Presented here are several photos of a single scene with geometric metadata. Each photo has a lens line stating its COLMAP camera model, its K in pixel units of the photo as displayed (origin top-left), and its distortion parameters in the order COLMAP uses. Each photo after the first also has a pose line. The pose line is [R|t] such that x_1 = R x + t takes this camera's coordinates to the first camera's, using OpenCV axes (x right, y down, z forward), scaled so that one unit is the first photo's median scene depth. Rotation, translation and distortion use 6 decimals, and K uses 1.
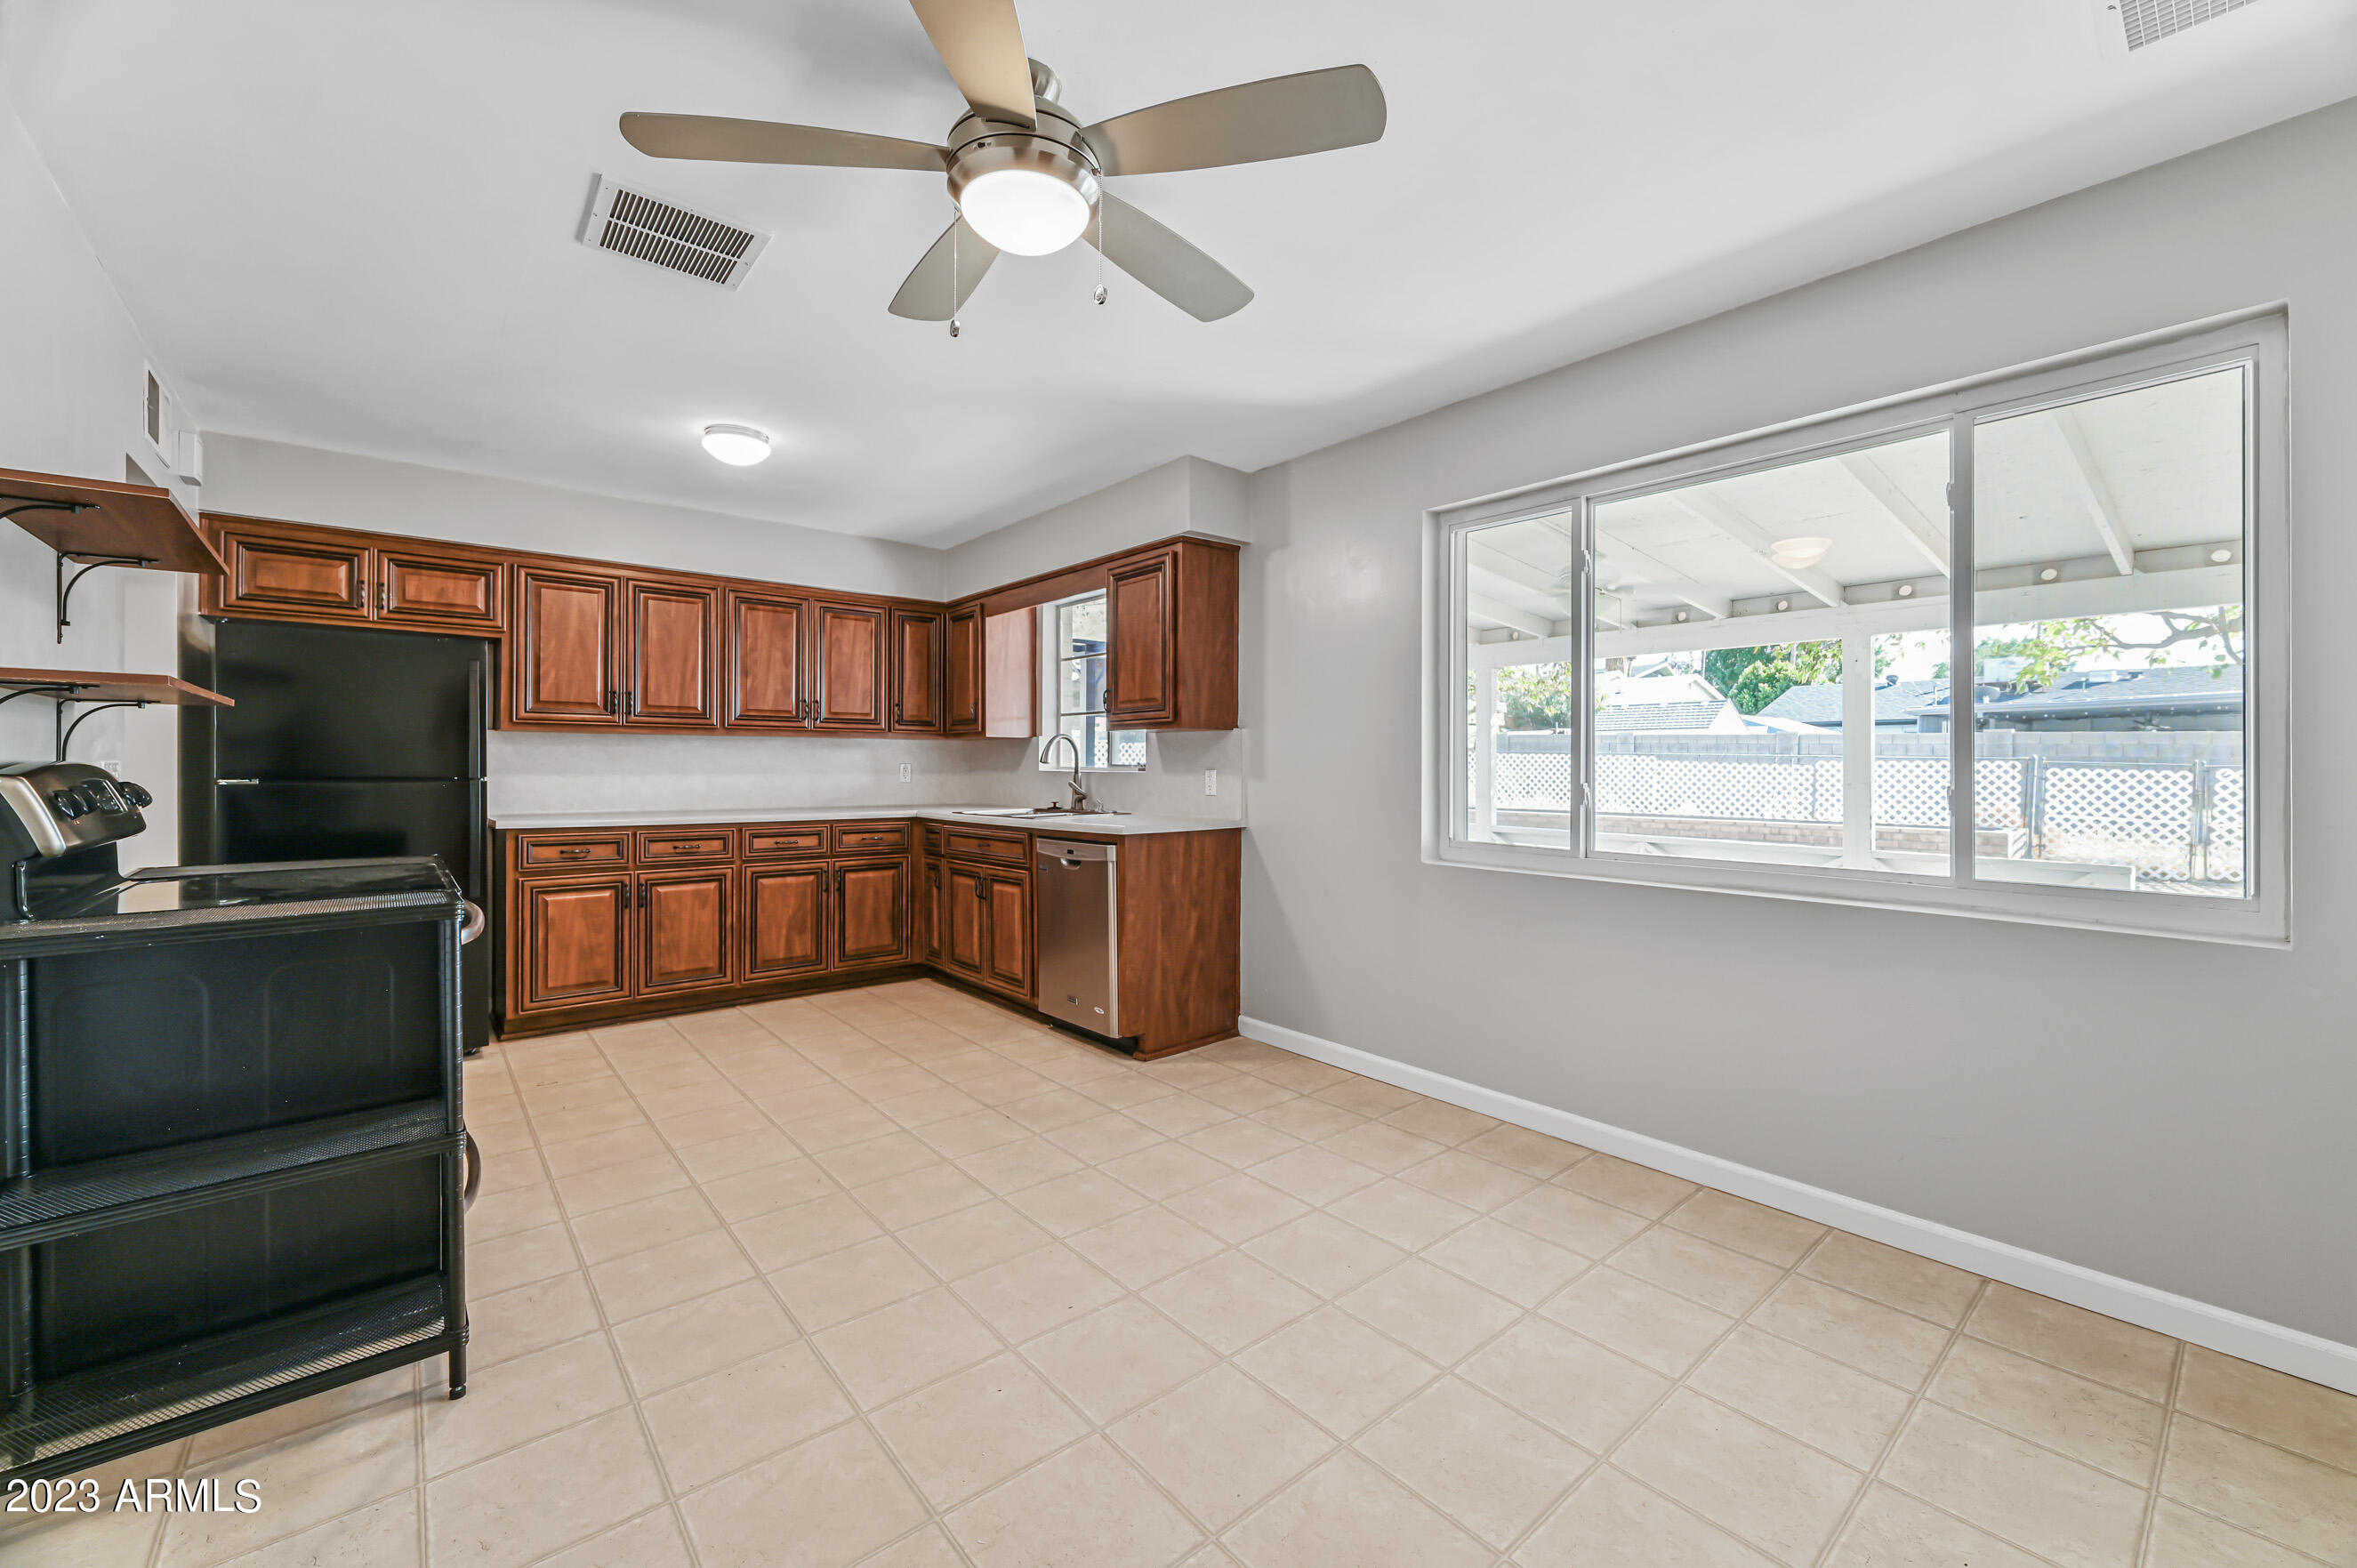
lens RADIAL K [[931.4, 0, 1187.7], [0, 931.4, 766.4], [0, 0, 1]] dist [0.000156, -0.000896]
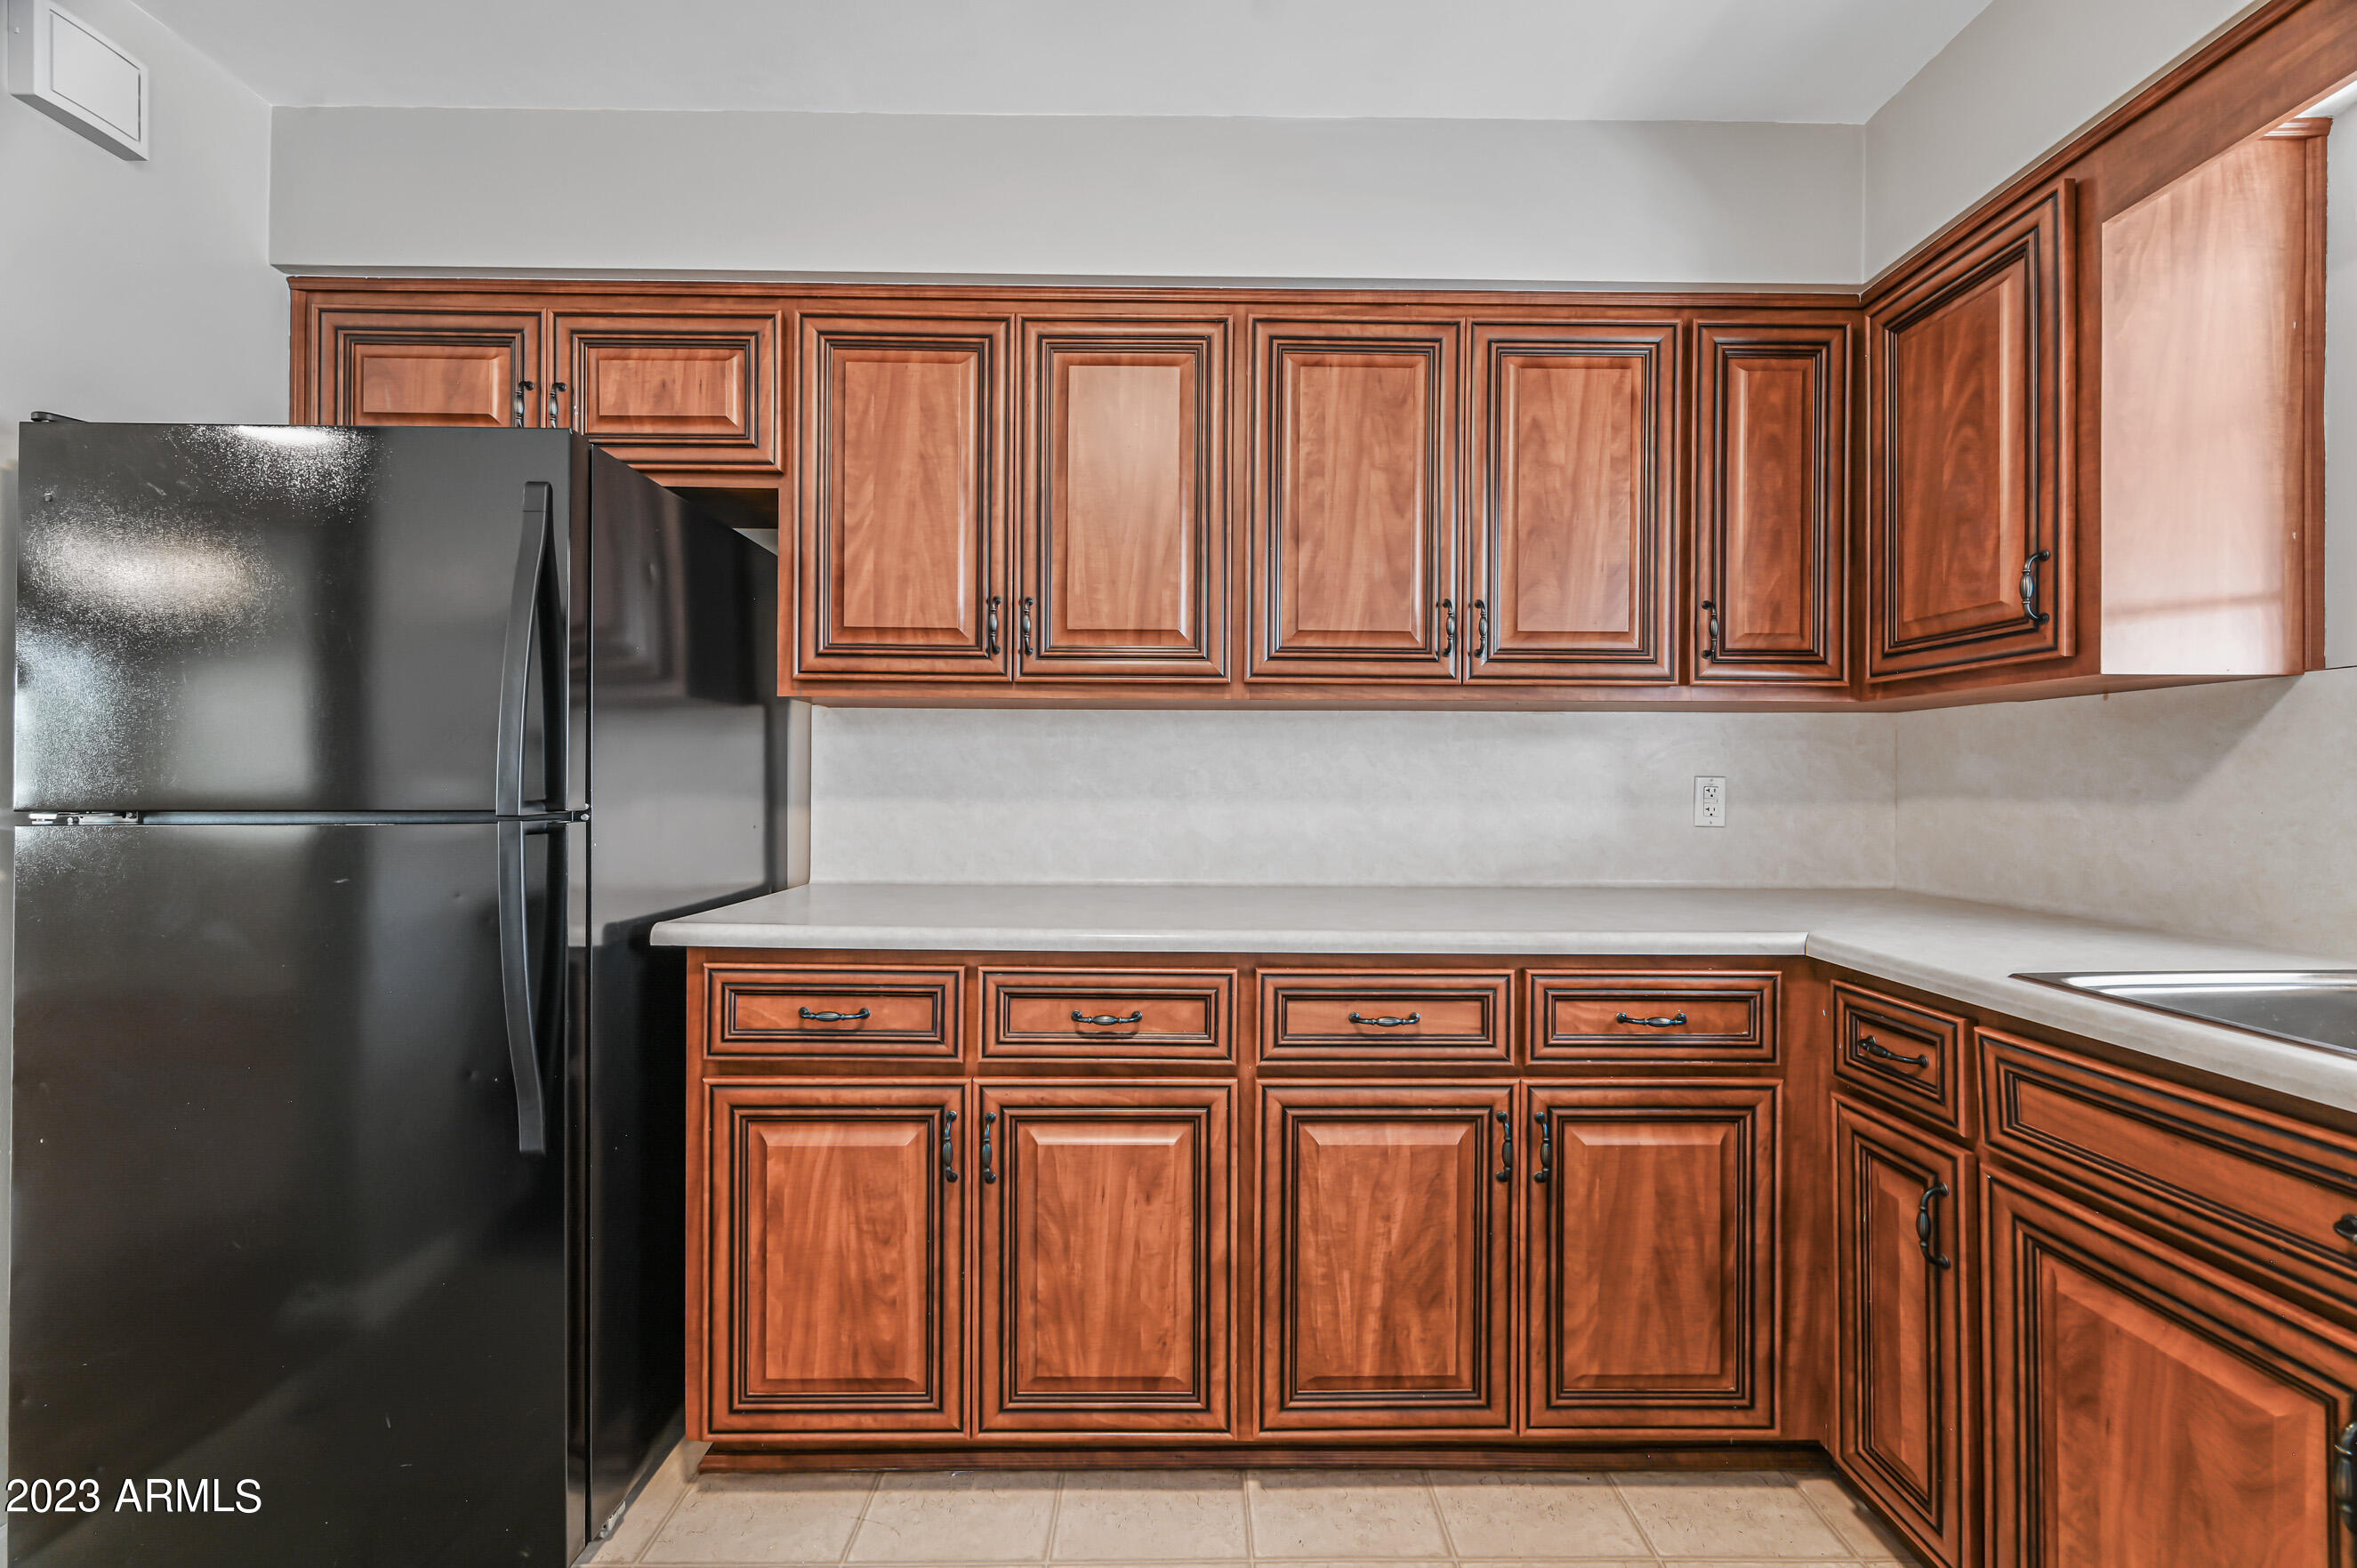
lens RADIAL K [[931.4, 0, 1183.9], [0, 931.4, 779.5], [0, 0, 1]] dist [0.000156, -0.000896]
pose [[0.769692, 0.001980, -0.638412, -0.258581], [-0.003096, 0.999995, -0.000631, -0.001097], [0.638408, 0.002462, 0.769695, 0.656513]]
